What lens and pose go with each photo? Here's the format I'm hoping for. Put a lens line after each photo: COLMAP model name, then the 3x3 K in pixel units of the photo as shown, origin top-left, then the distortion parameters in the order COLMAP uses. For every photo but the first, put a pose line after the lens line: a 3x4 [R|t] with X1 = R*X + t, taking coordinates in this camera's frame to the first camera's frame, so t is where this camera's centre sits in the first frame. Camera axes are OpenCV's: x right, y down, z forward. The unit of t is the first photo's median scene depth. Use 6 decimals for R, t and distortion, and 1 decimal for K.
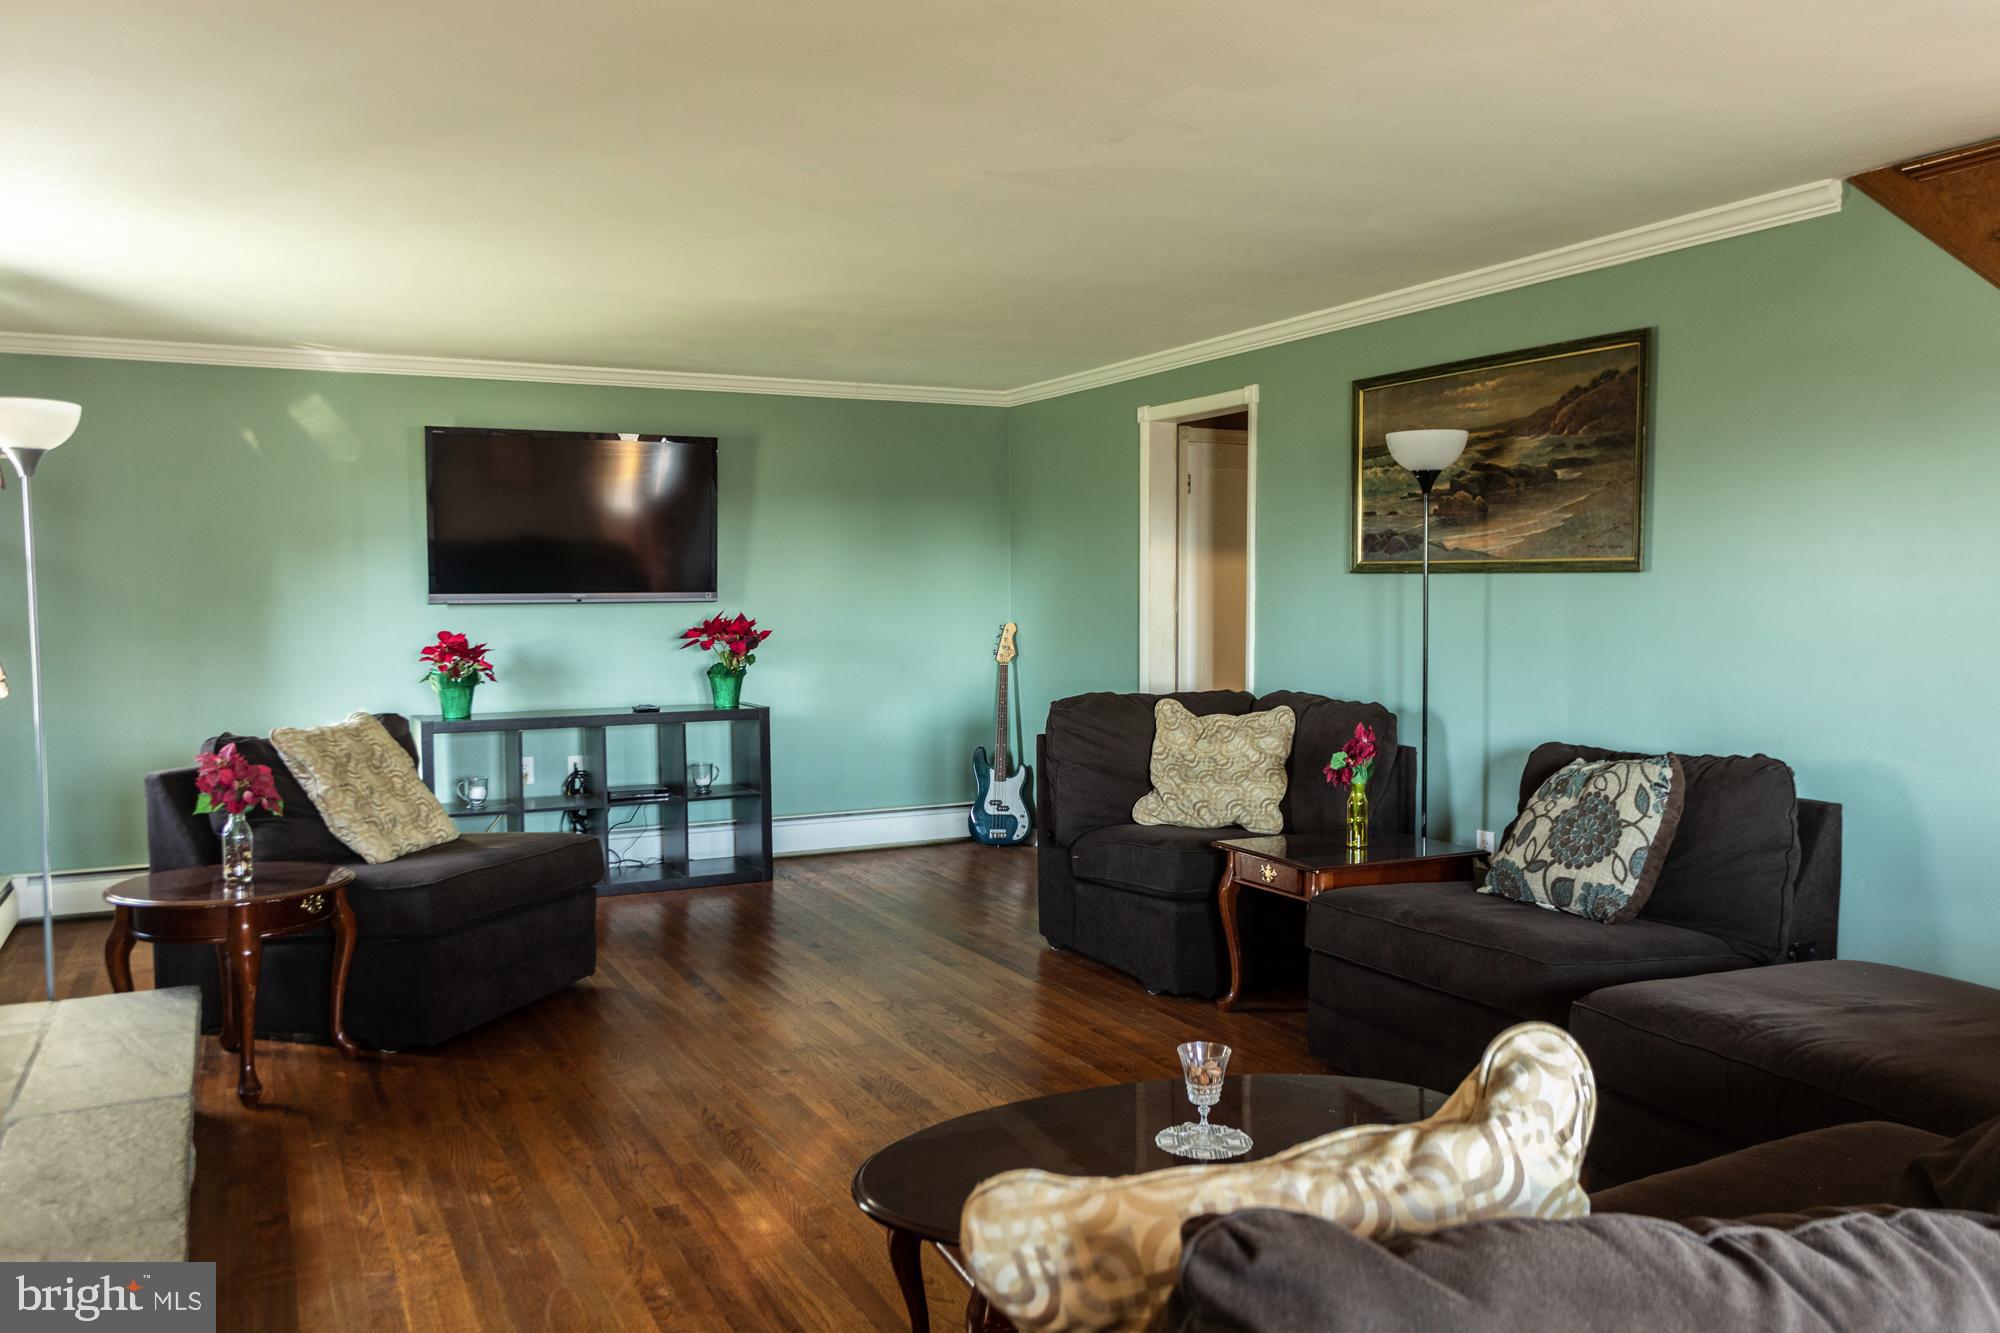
lens RADIAL K [[1524.6, 0, 1008.6], [0, 1524.6, 676.8], [0, 0, 1]] dist [0.000796, 0.010563]
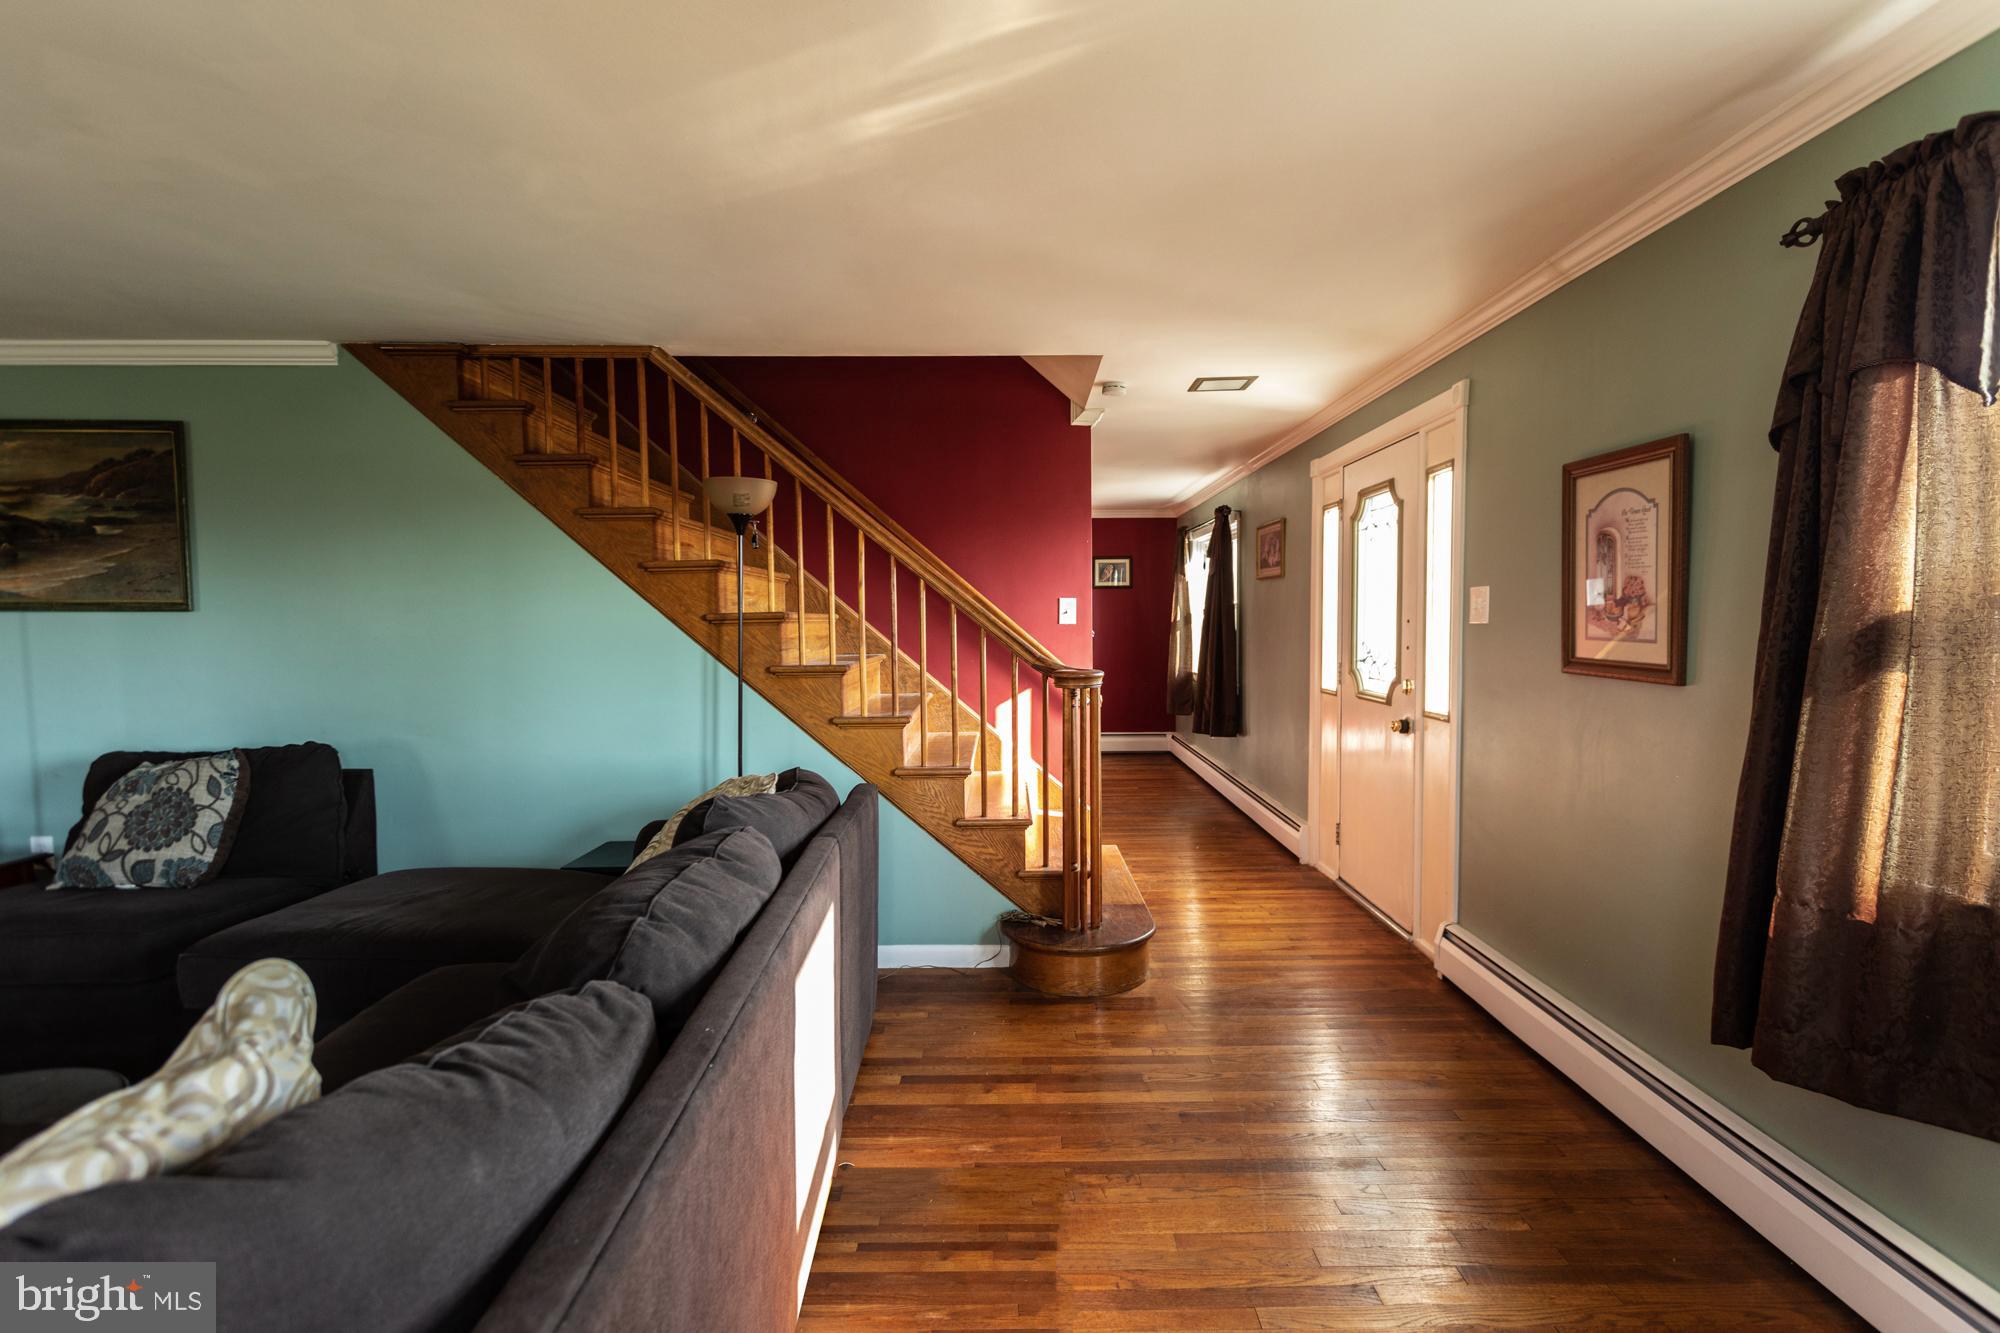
lens RADIAL K [[985.4, 0, 1011.6], [0, 985.4, 673.2], [0, 0, 1]] dist [0.000958, -0.000370]
pose [[0.430735, -0.048835, 0.901156, -0.042454], [0.056466, 0.998037, 0.027095, -0.000332], [-0.900710, 0.039214, 0.432647, 0.023350]]
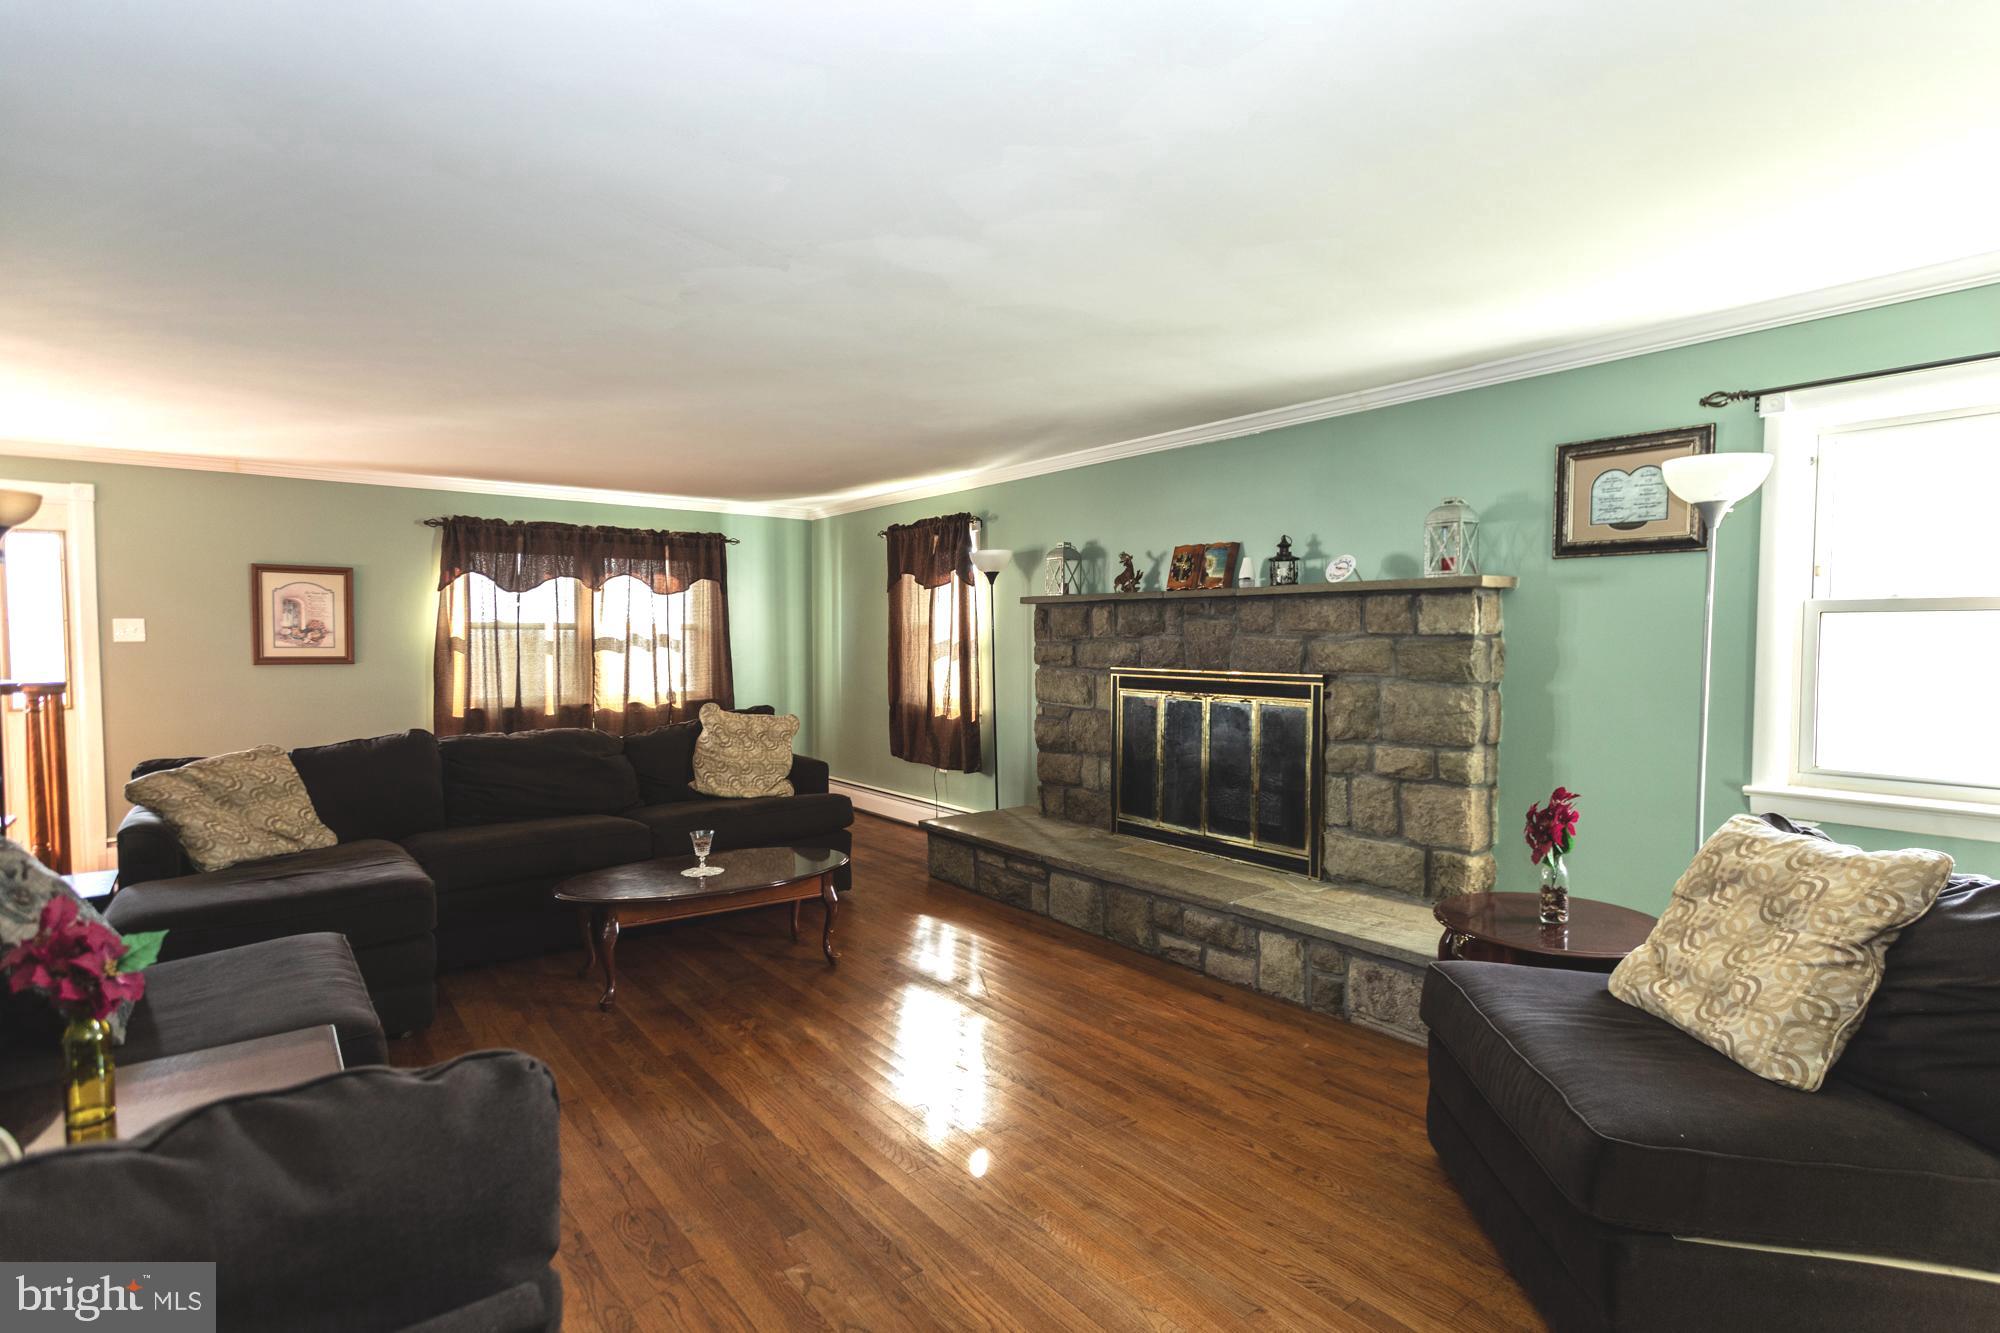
lens RADIAL K [[985.4, 0, 1010.9], [0, 985.4, 661.4], [0, 0, 1]] dist [0.000958, -0.000370]
pose [[-0.978587, 0.011325, -0.205523, -0.027568], [-0.006618, 0.996238, 0.086410, -0.100475], [0.205729, 0.085920, -0.974830, 1.680815]]
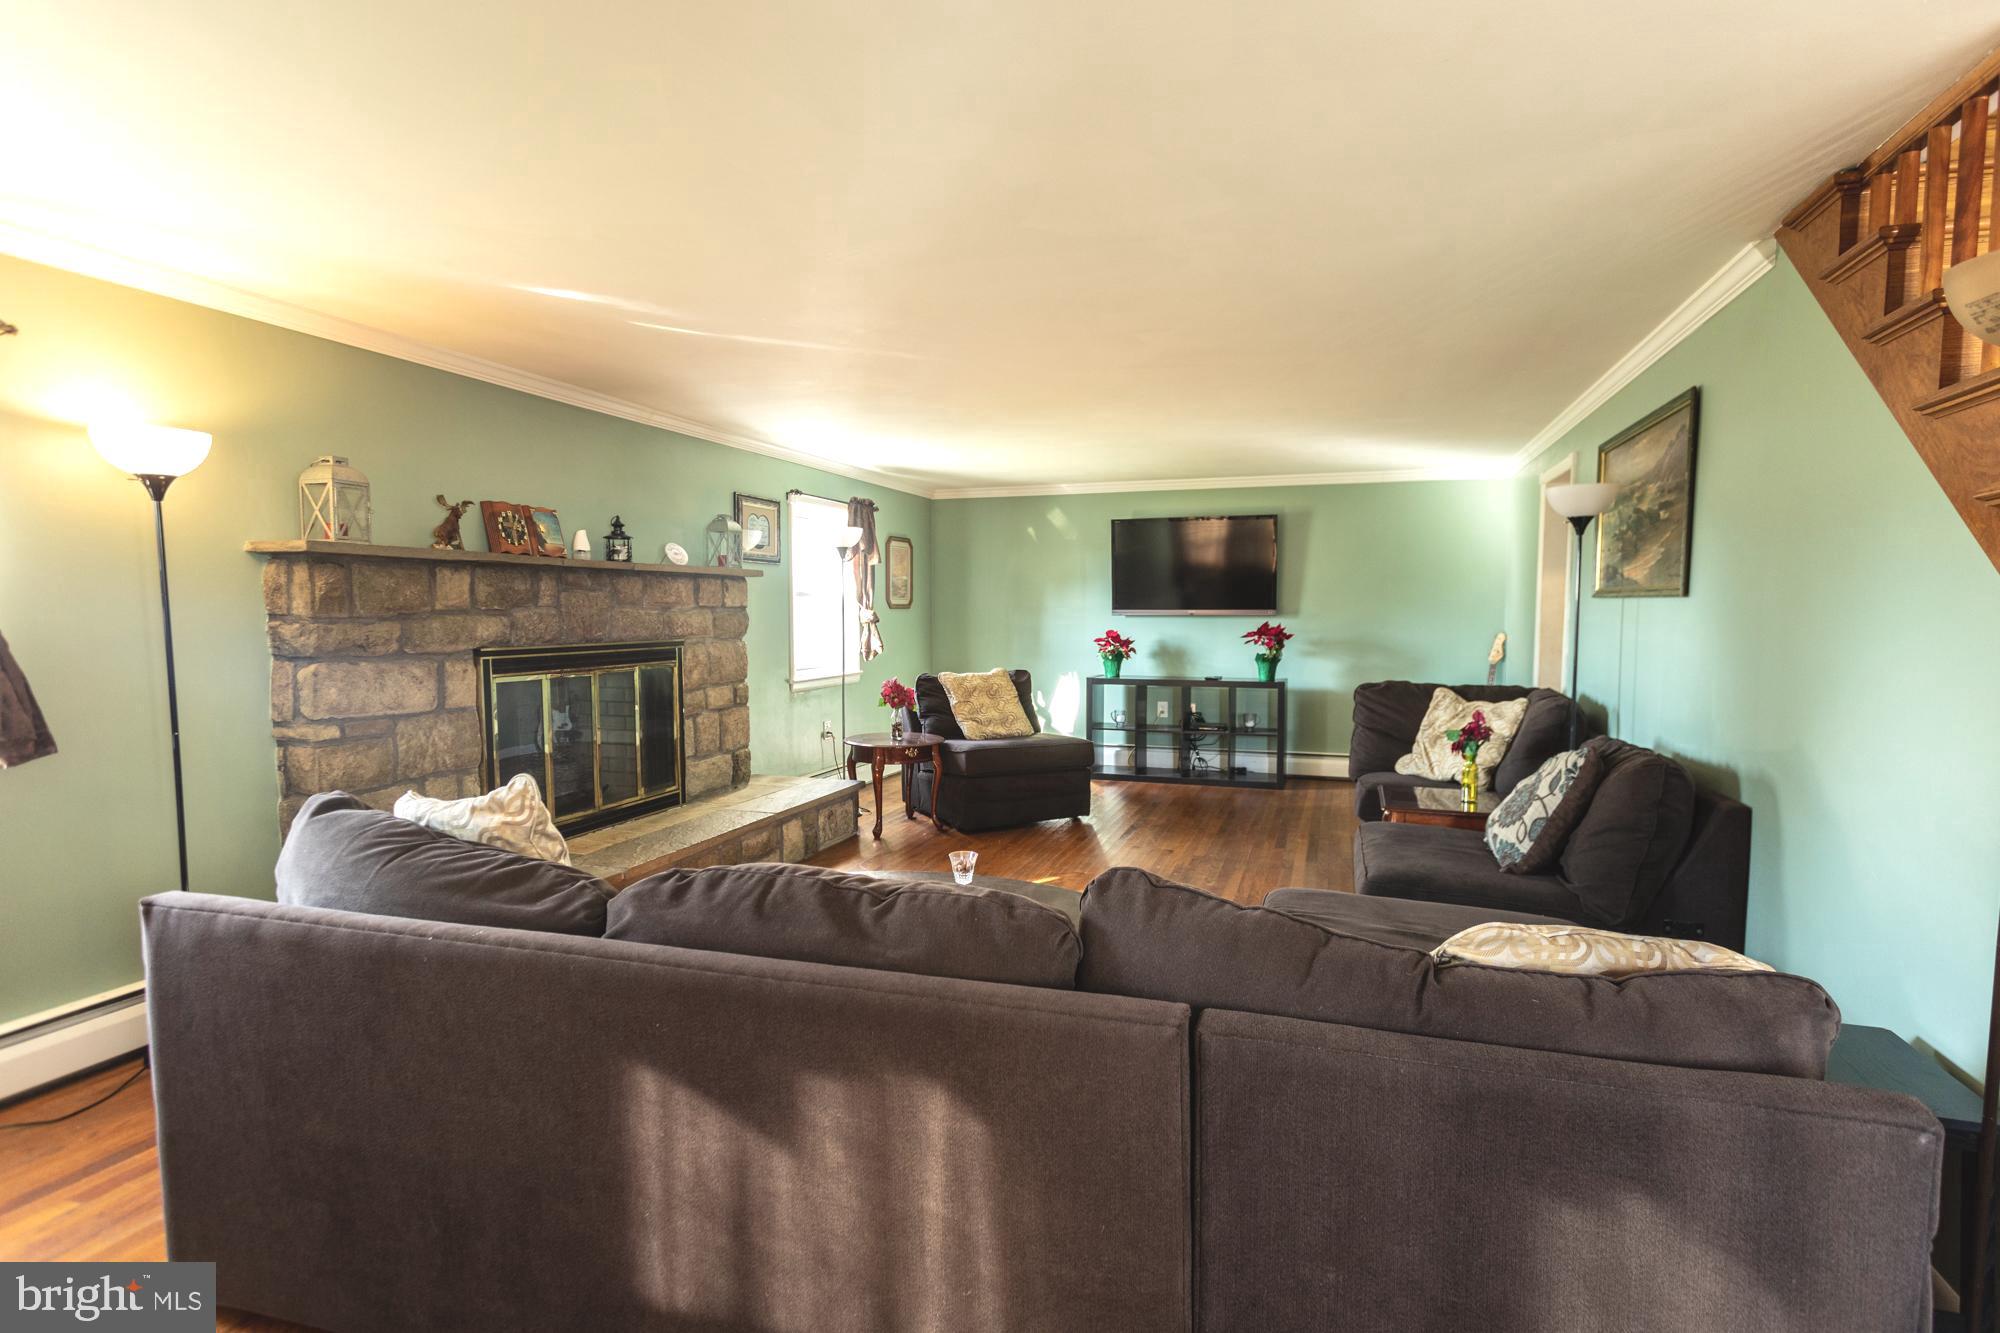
lens RADIAL K [[985.4, 0, 1013.8], [0, 985.4, 670.7], [0, 0, 1]] dist [0.000958, -0.000370]
pose [[0.704226, 0.049954, -0.708217, 0.665191], [-0.045342, 0.998650, 0.025353, -0.009241], [0.708527, 0.014258, 0.705540, 0.120265]]
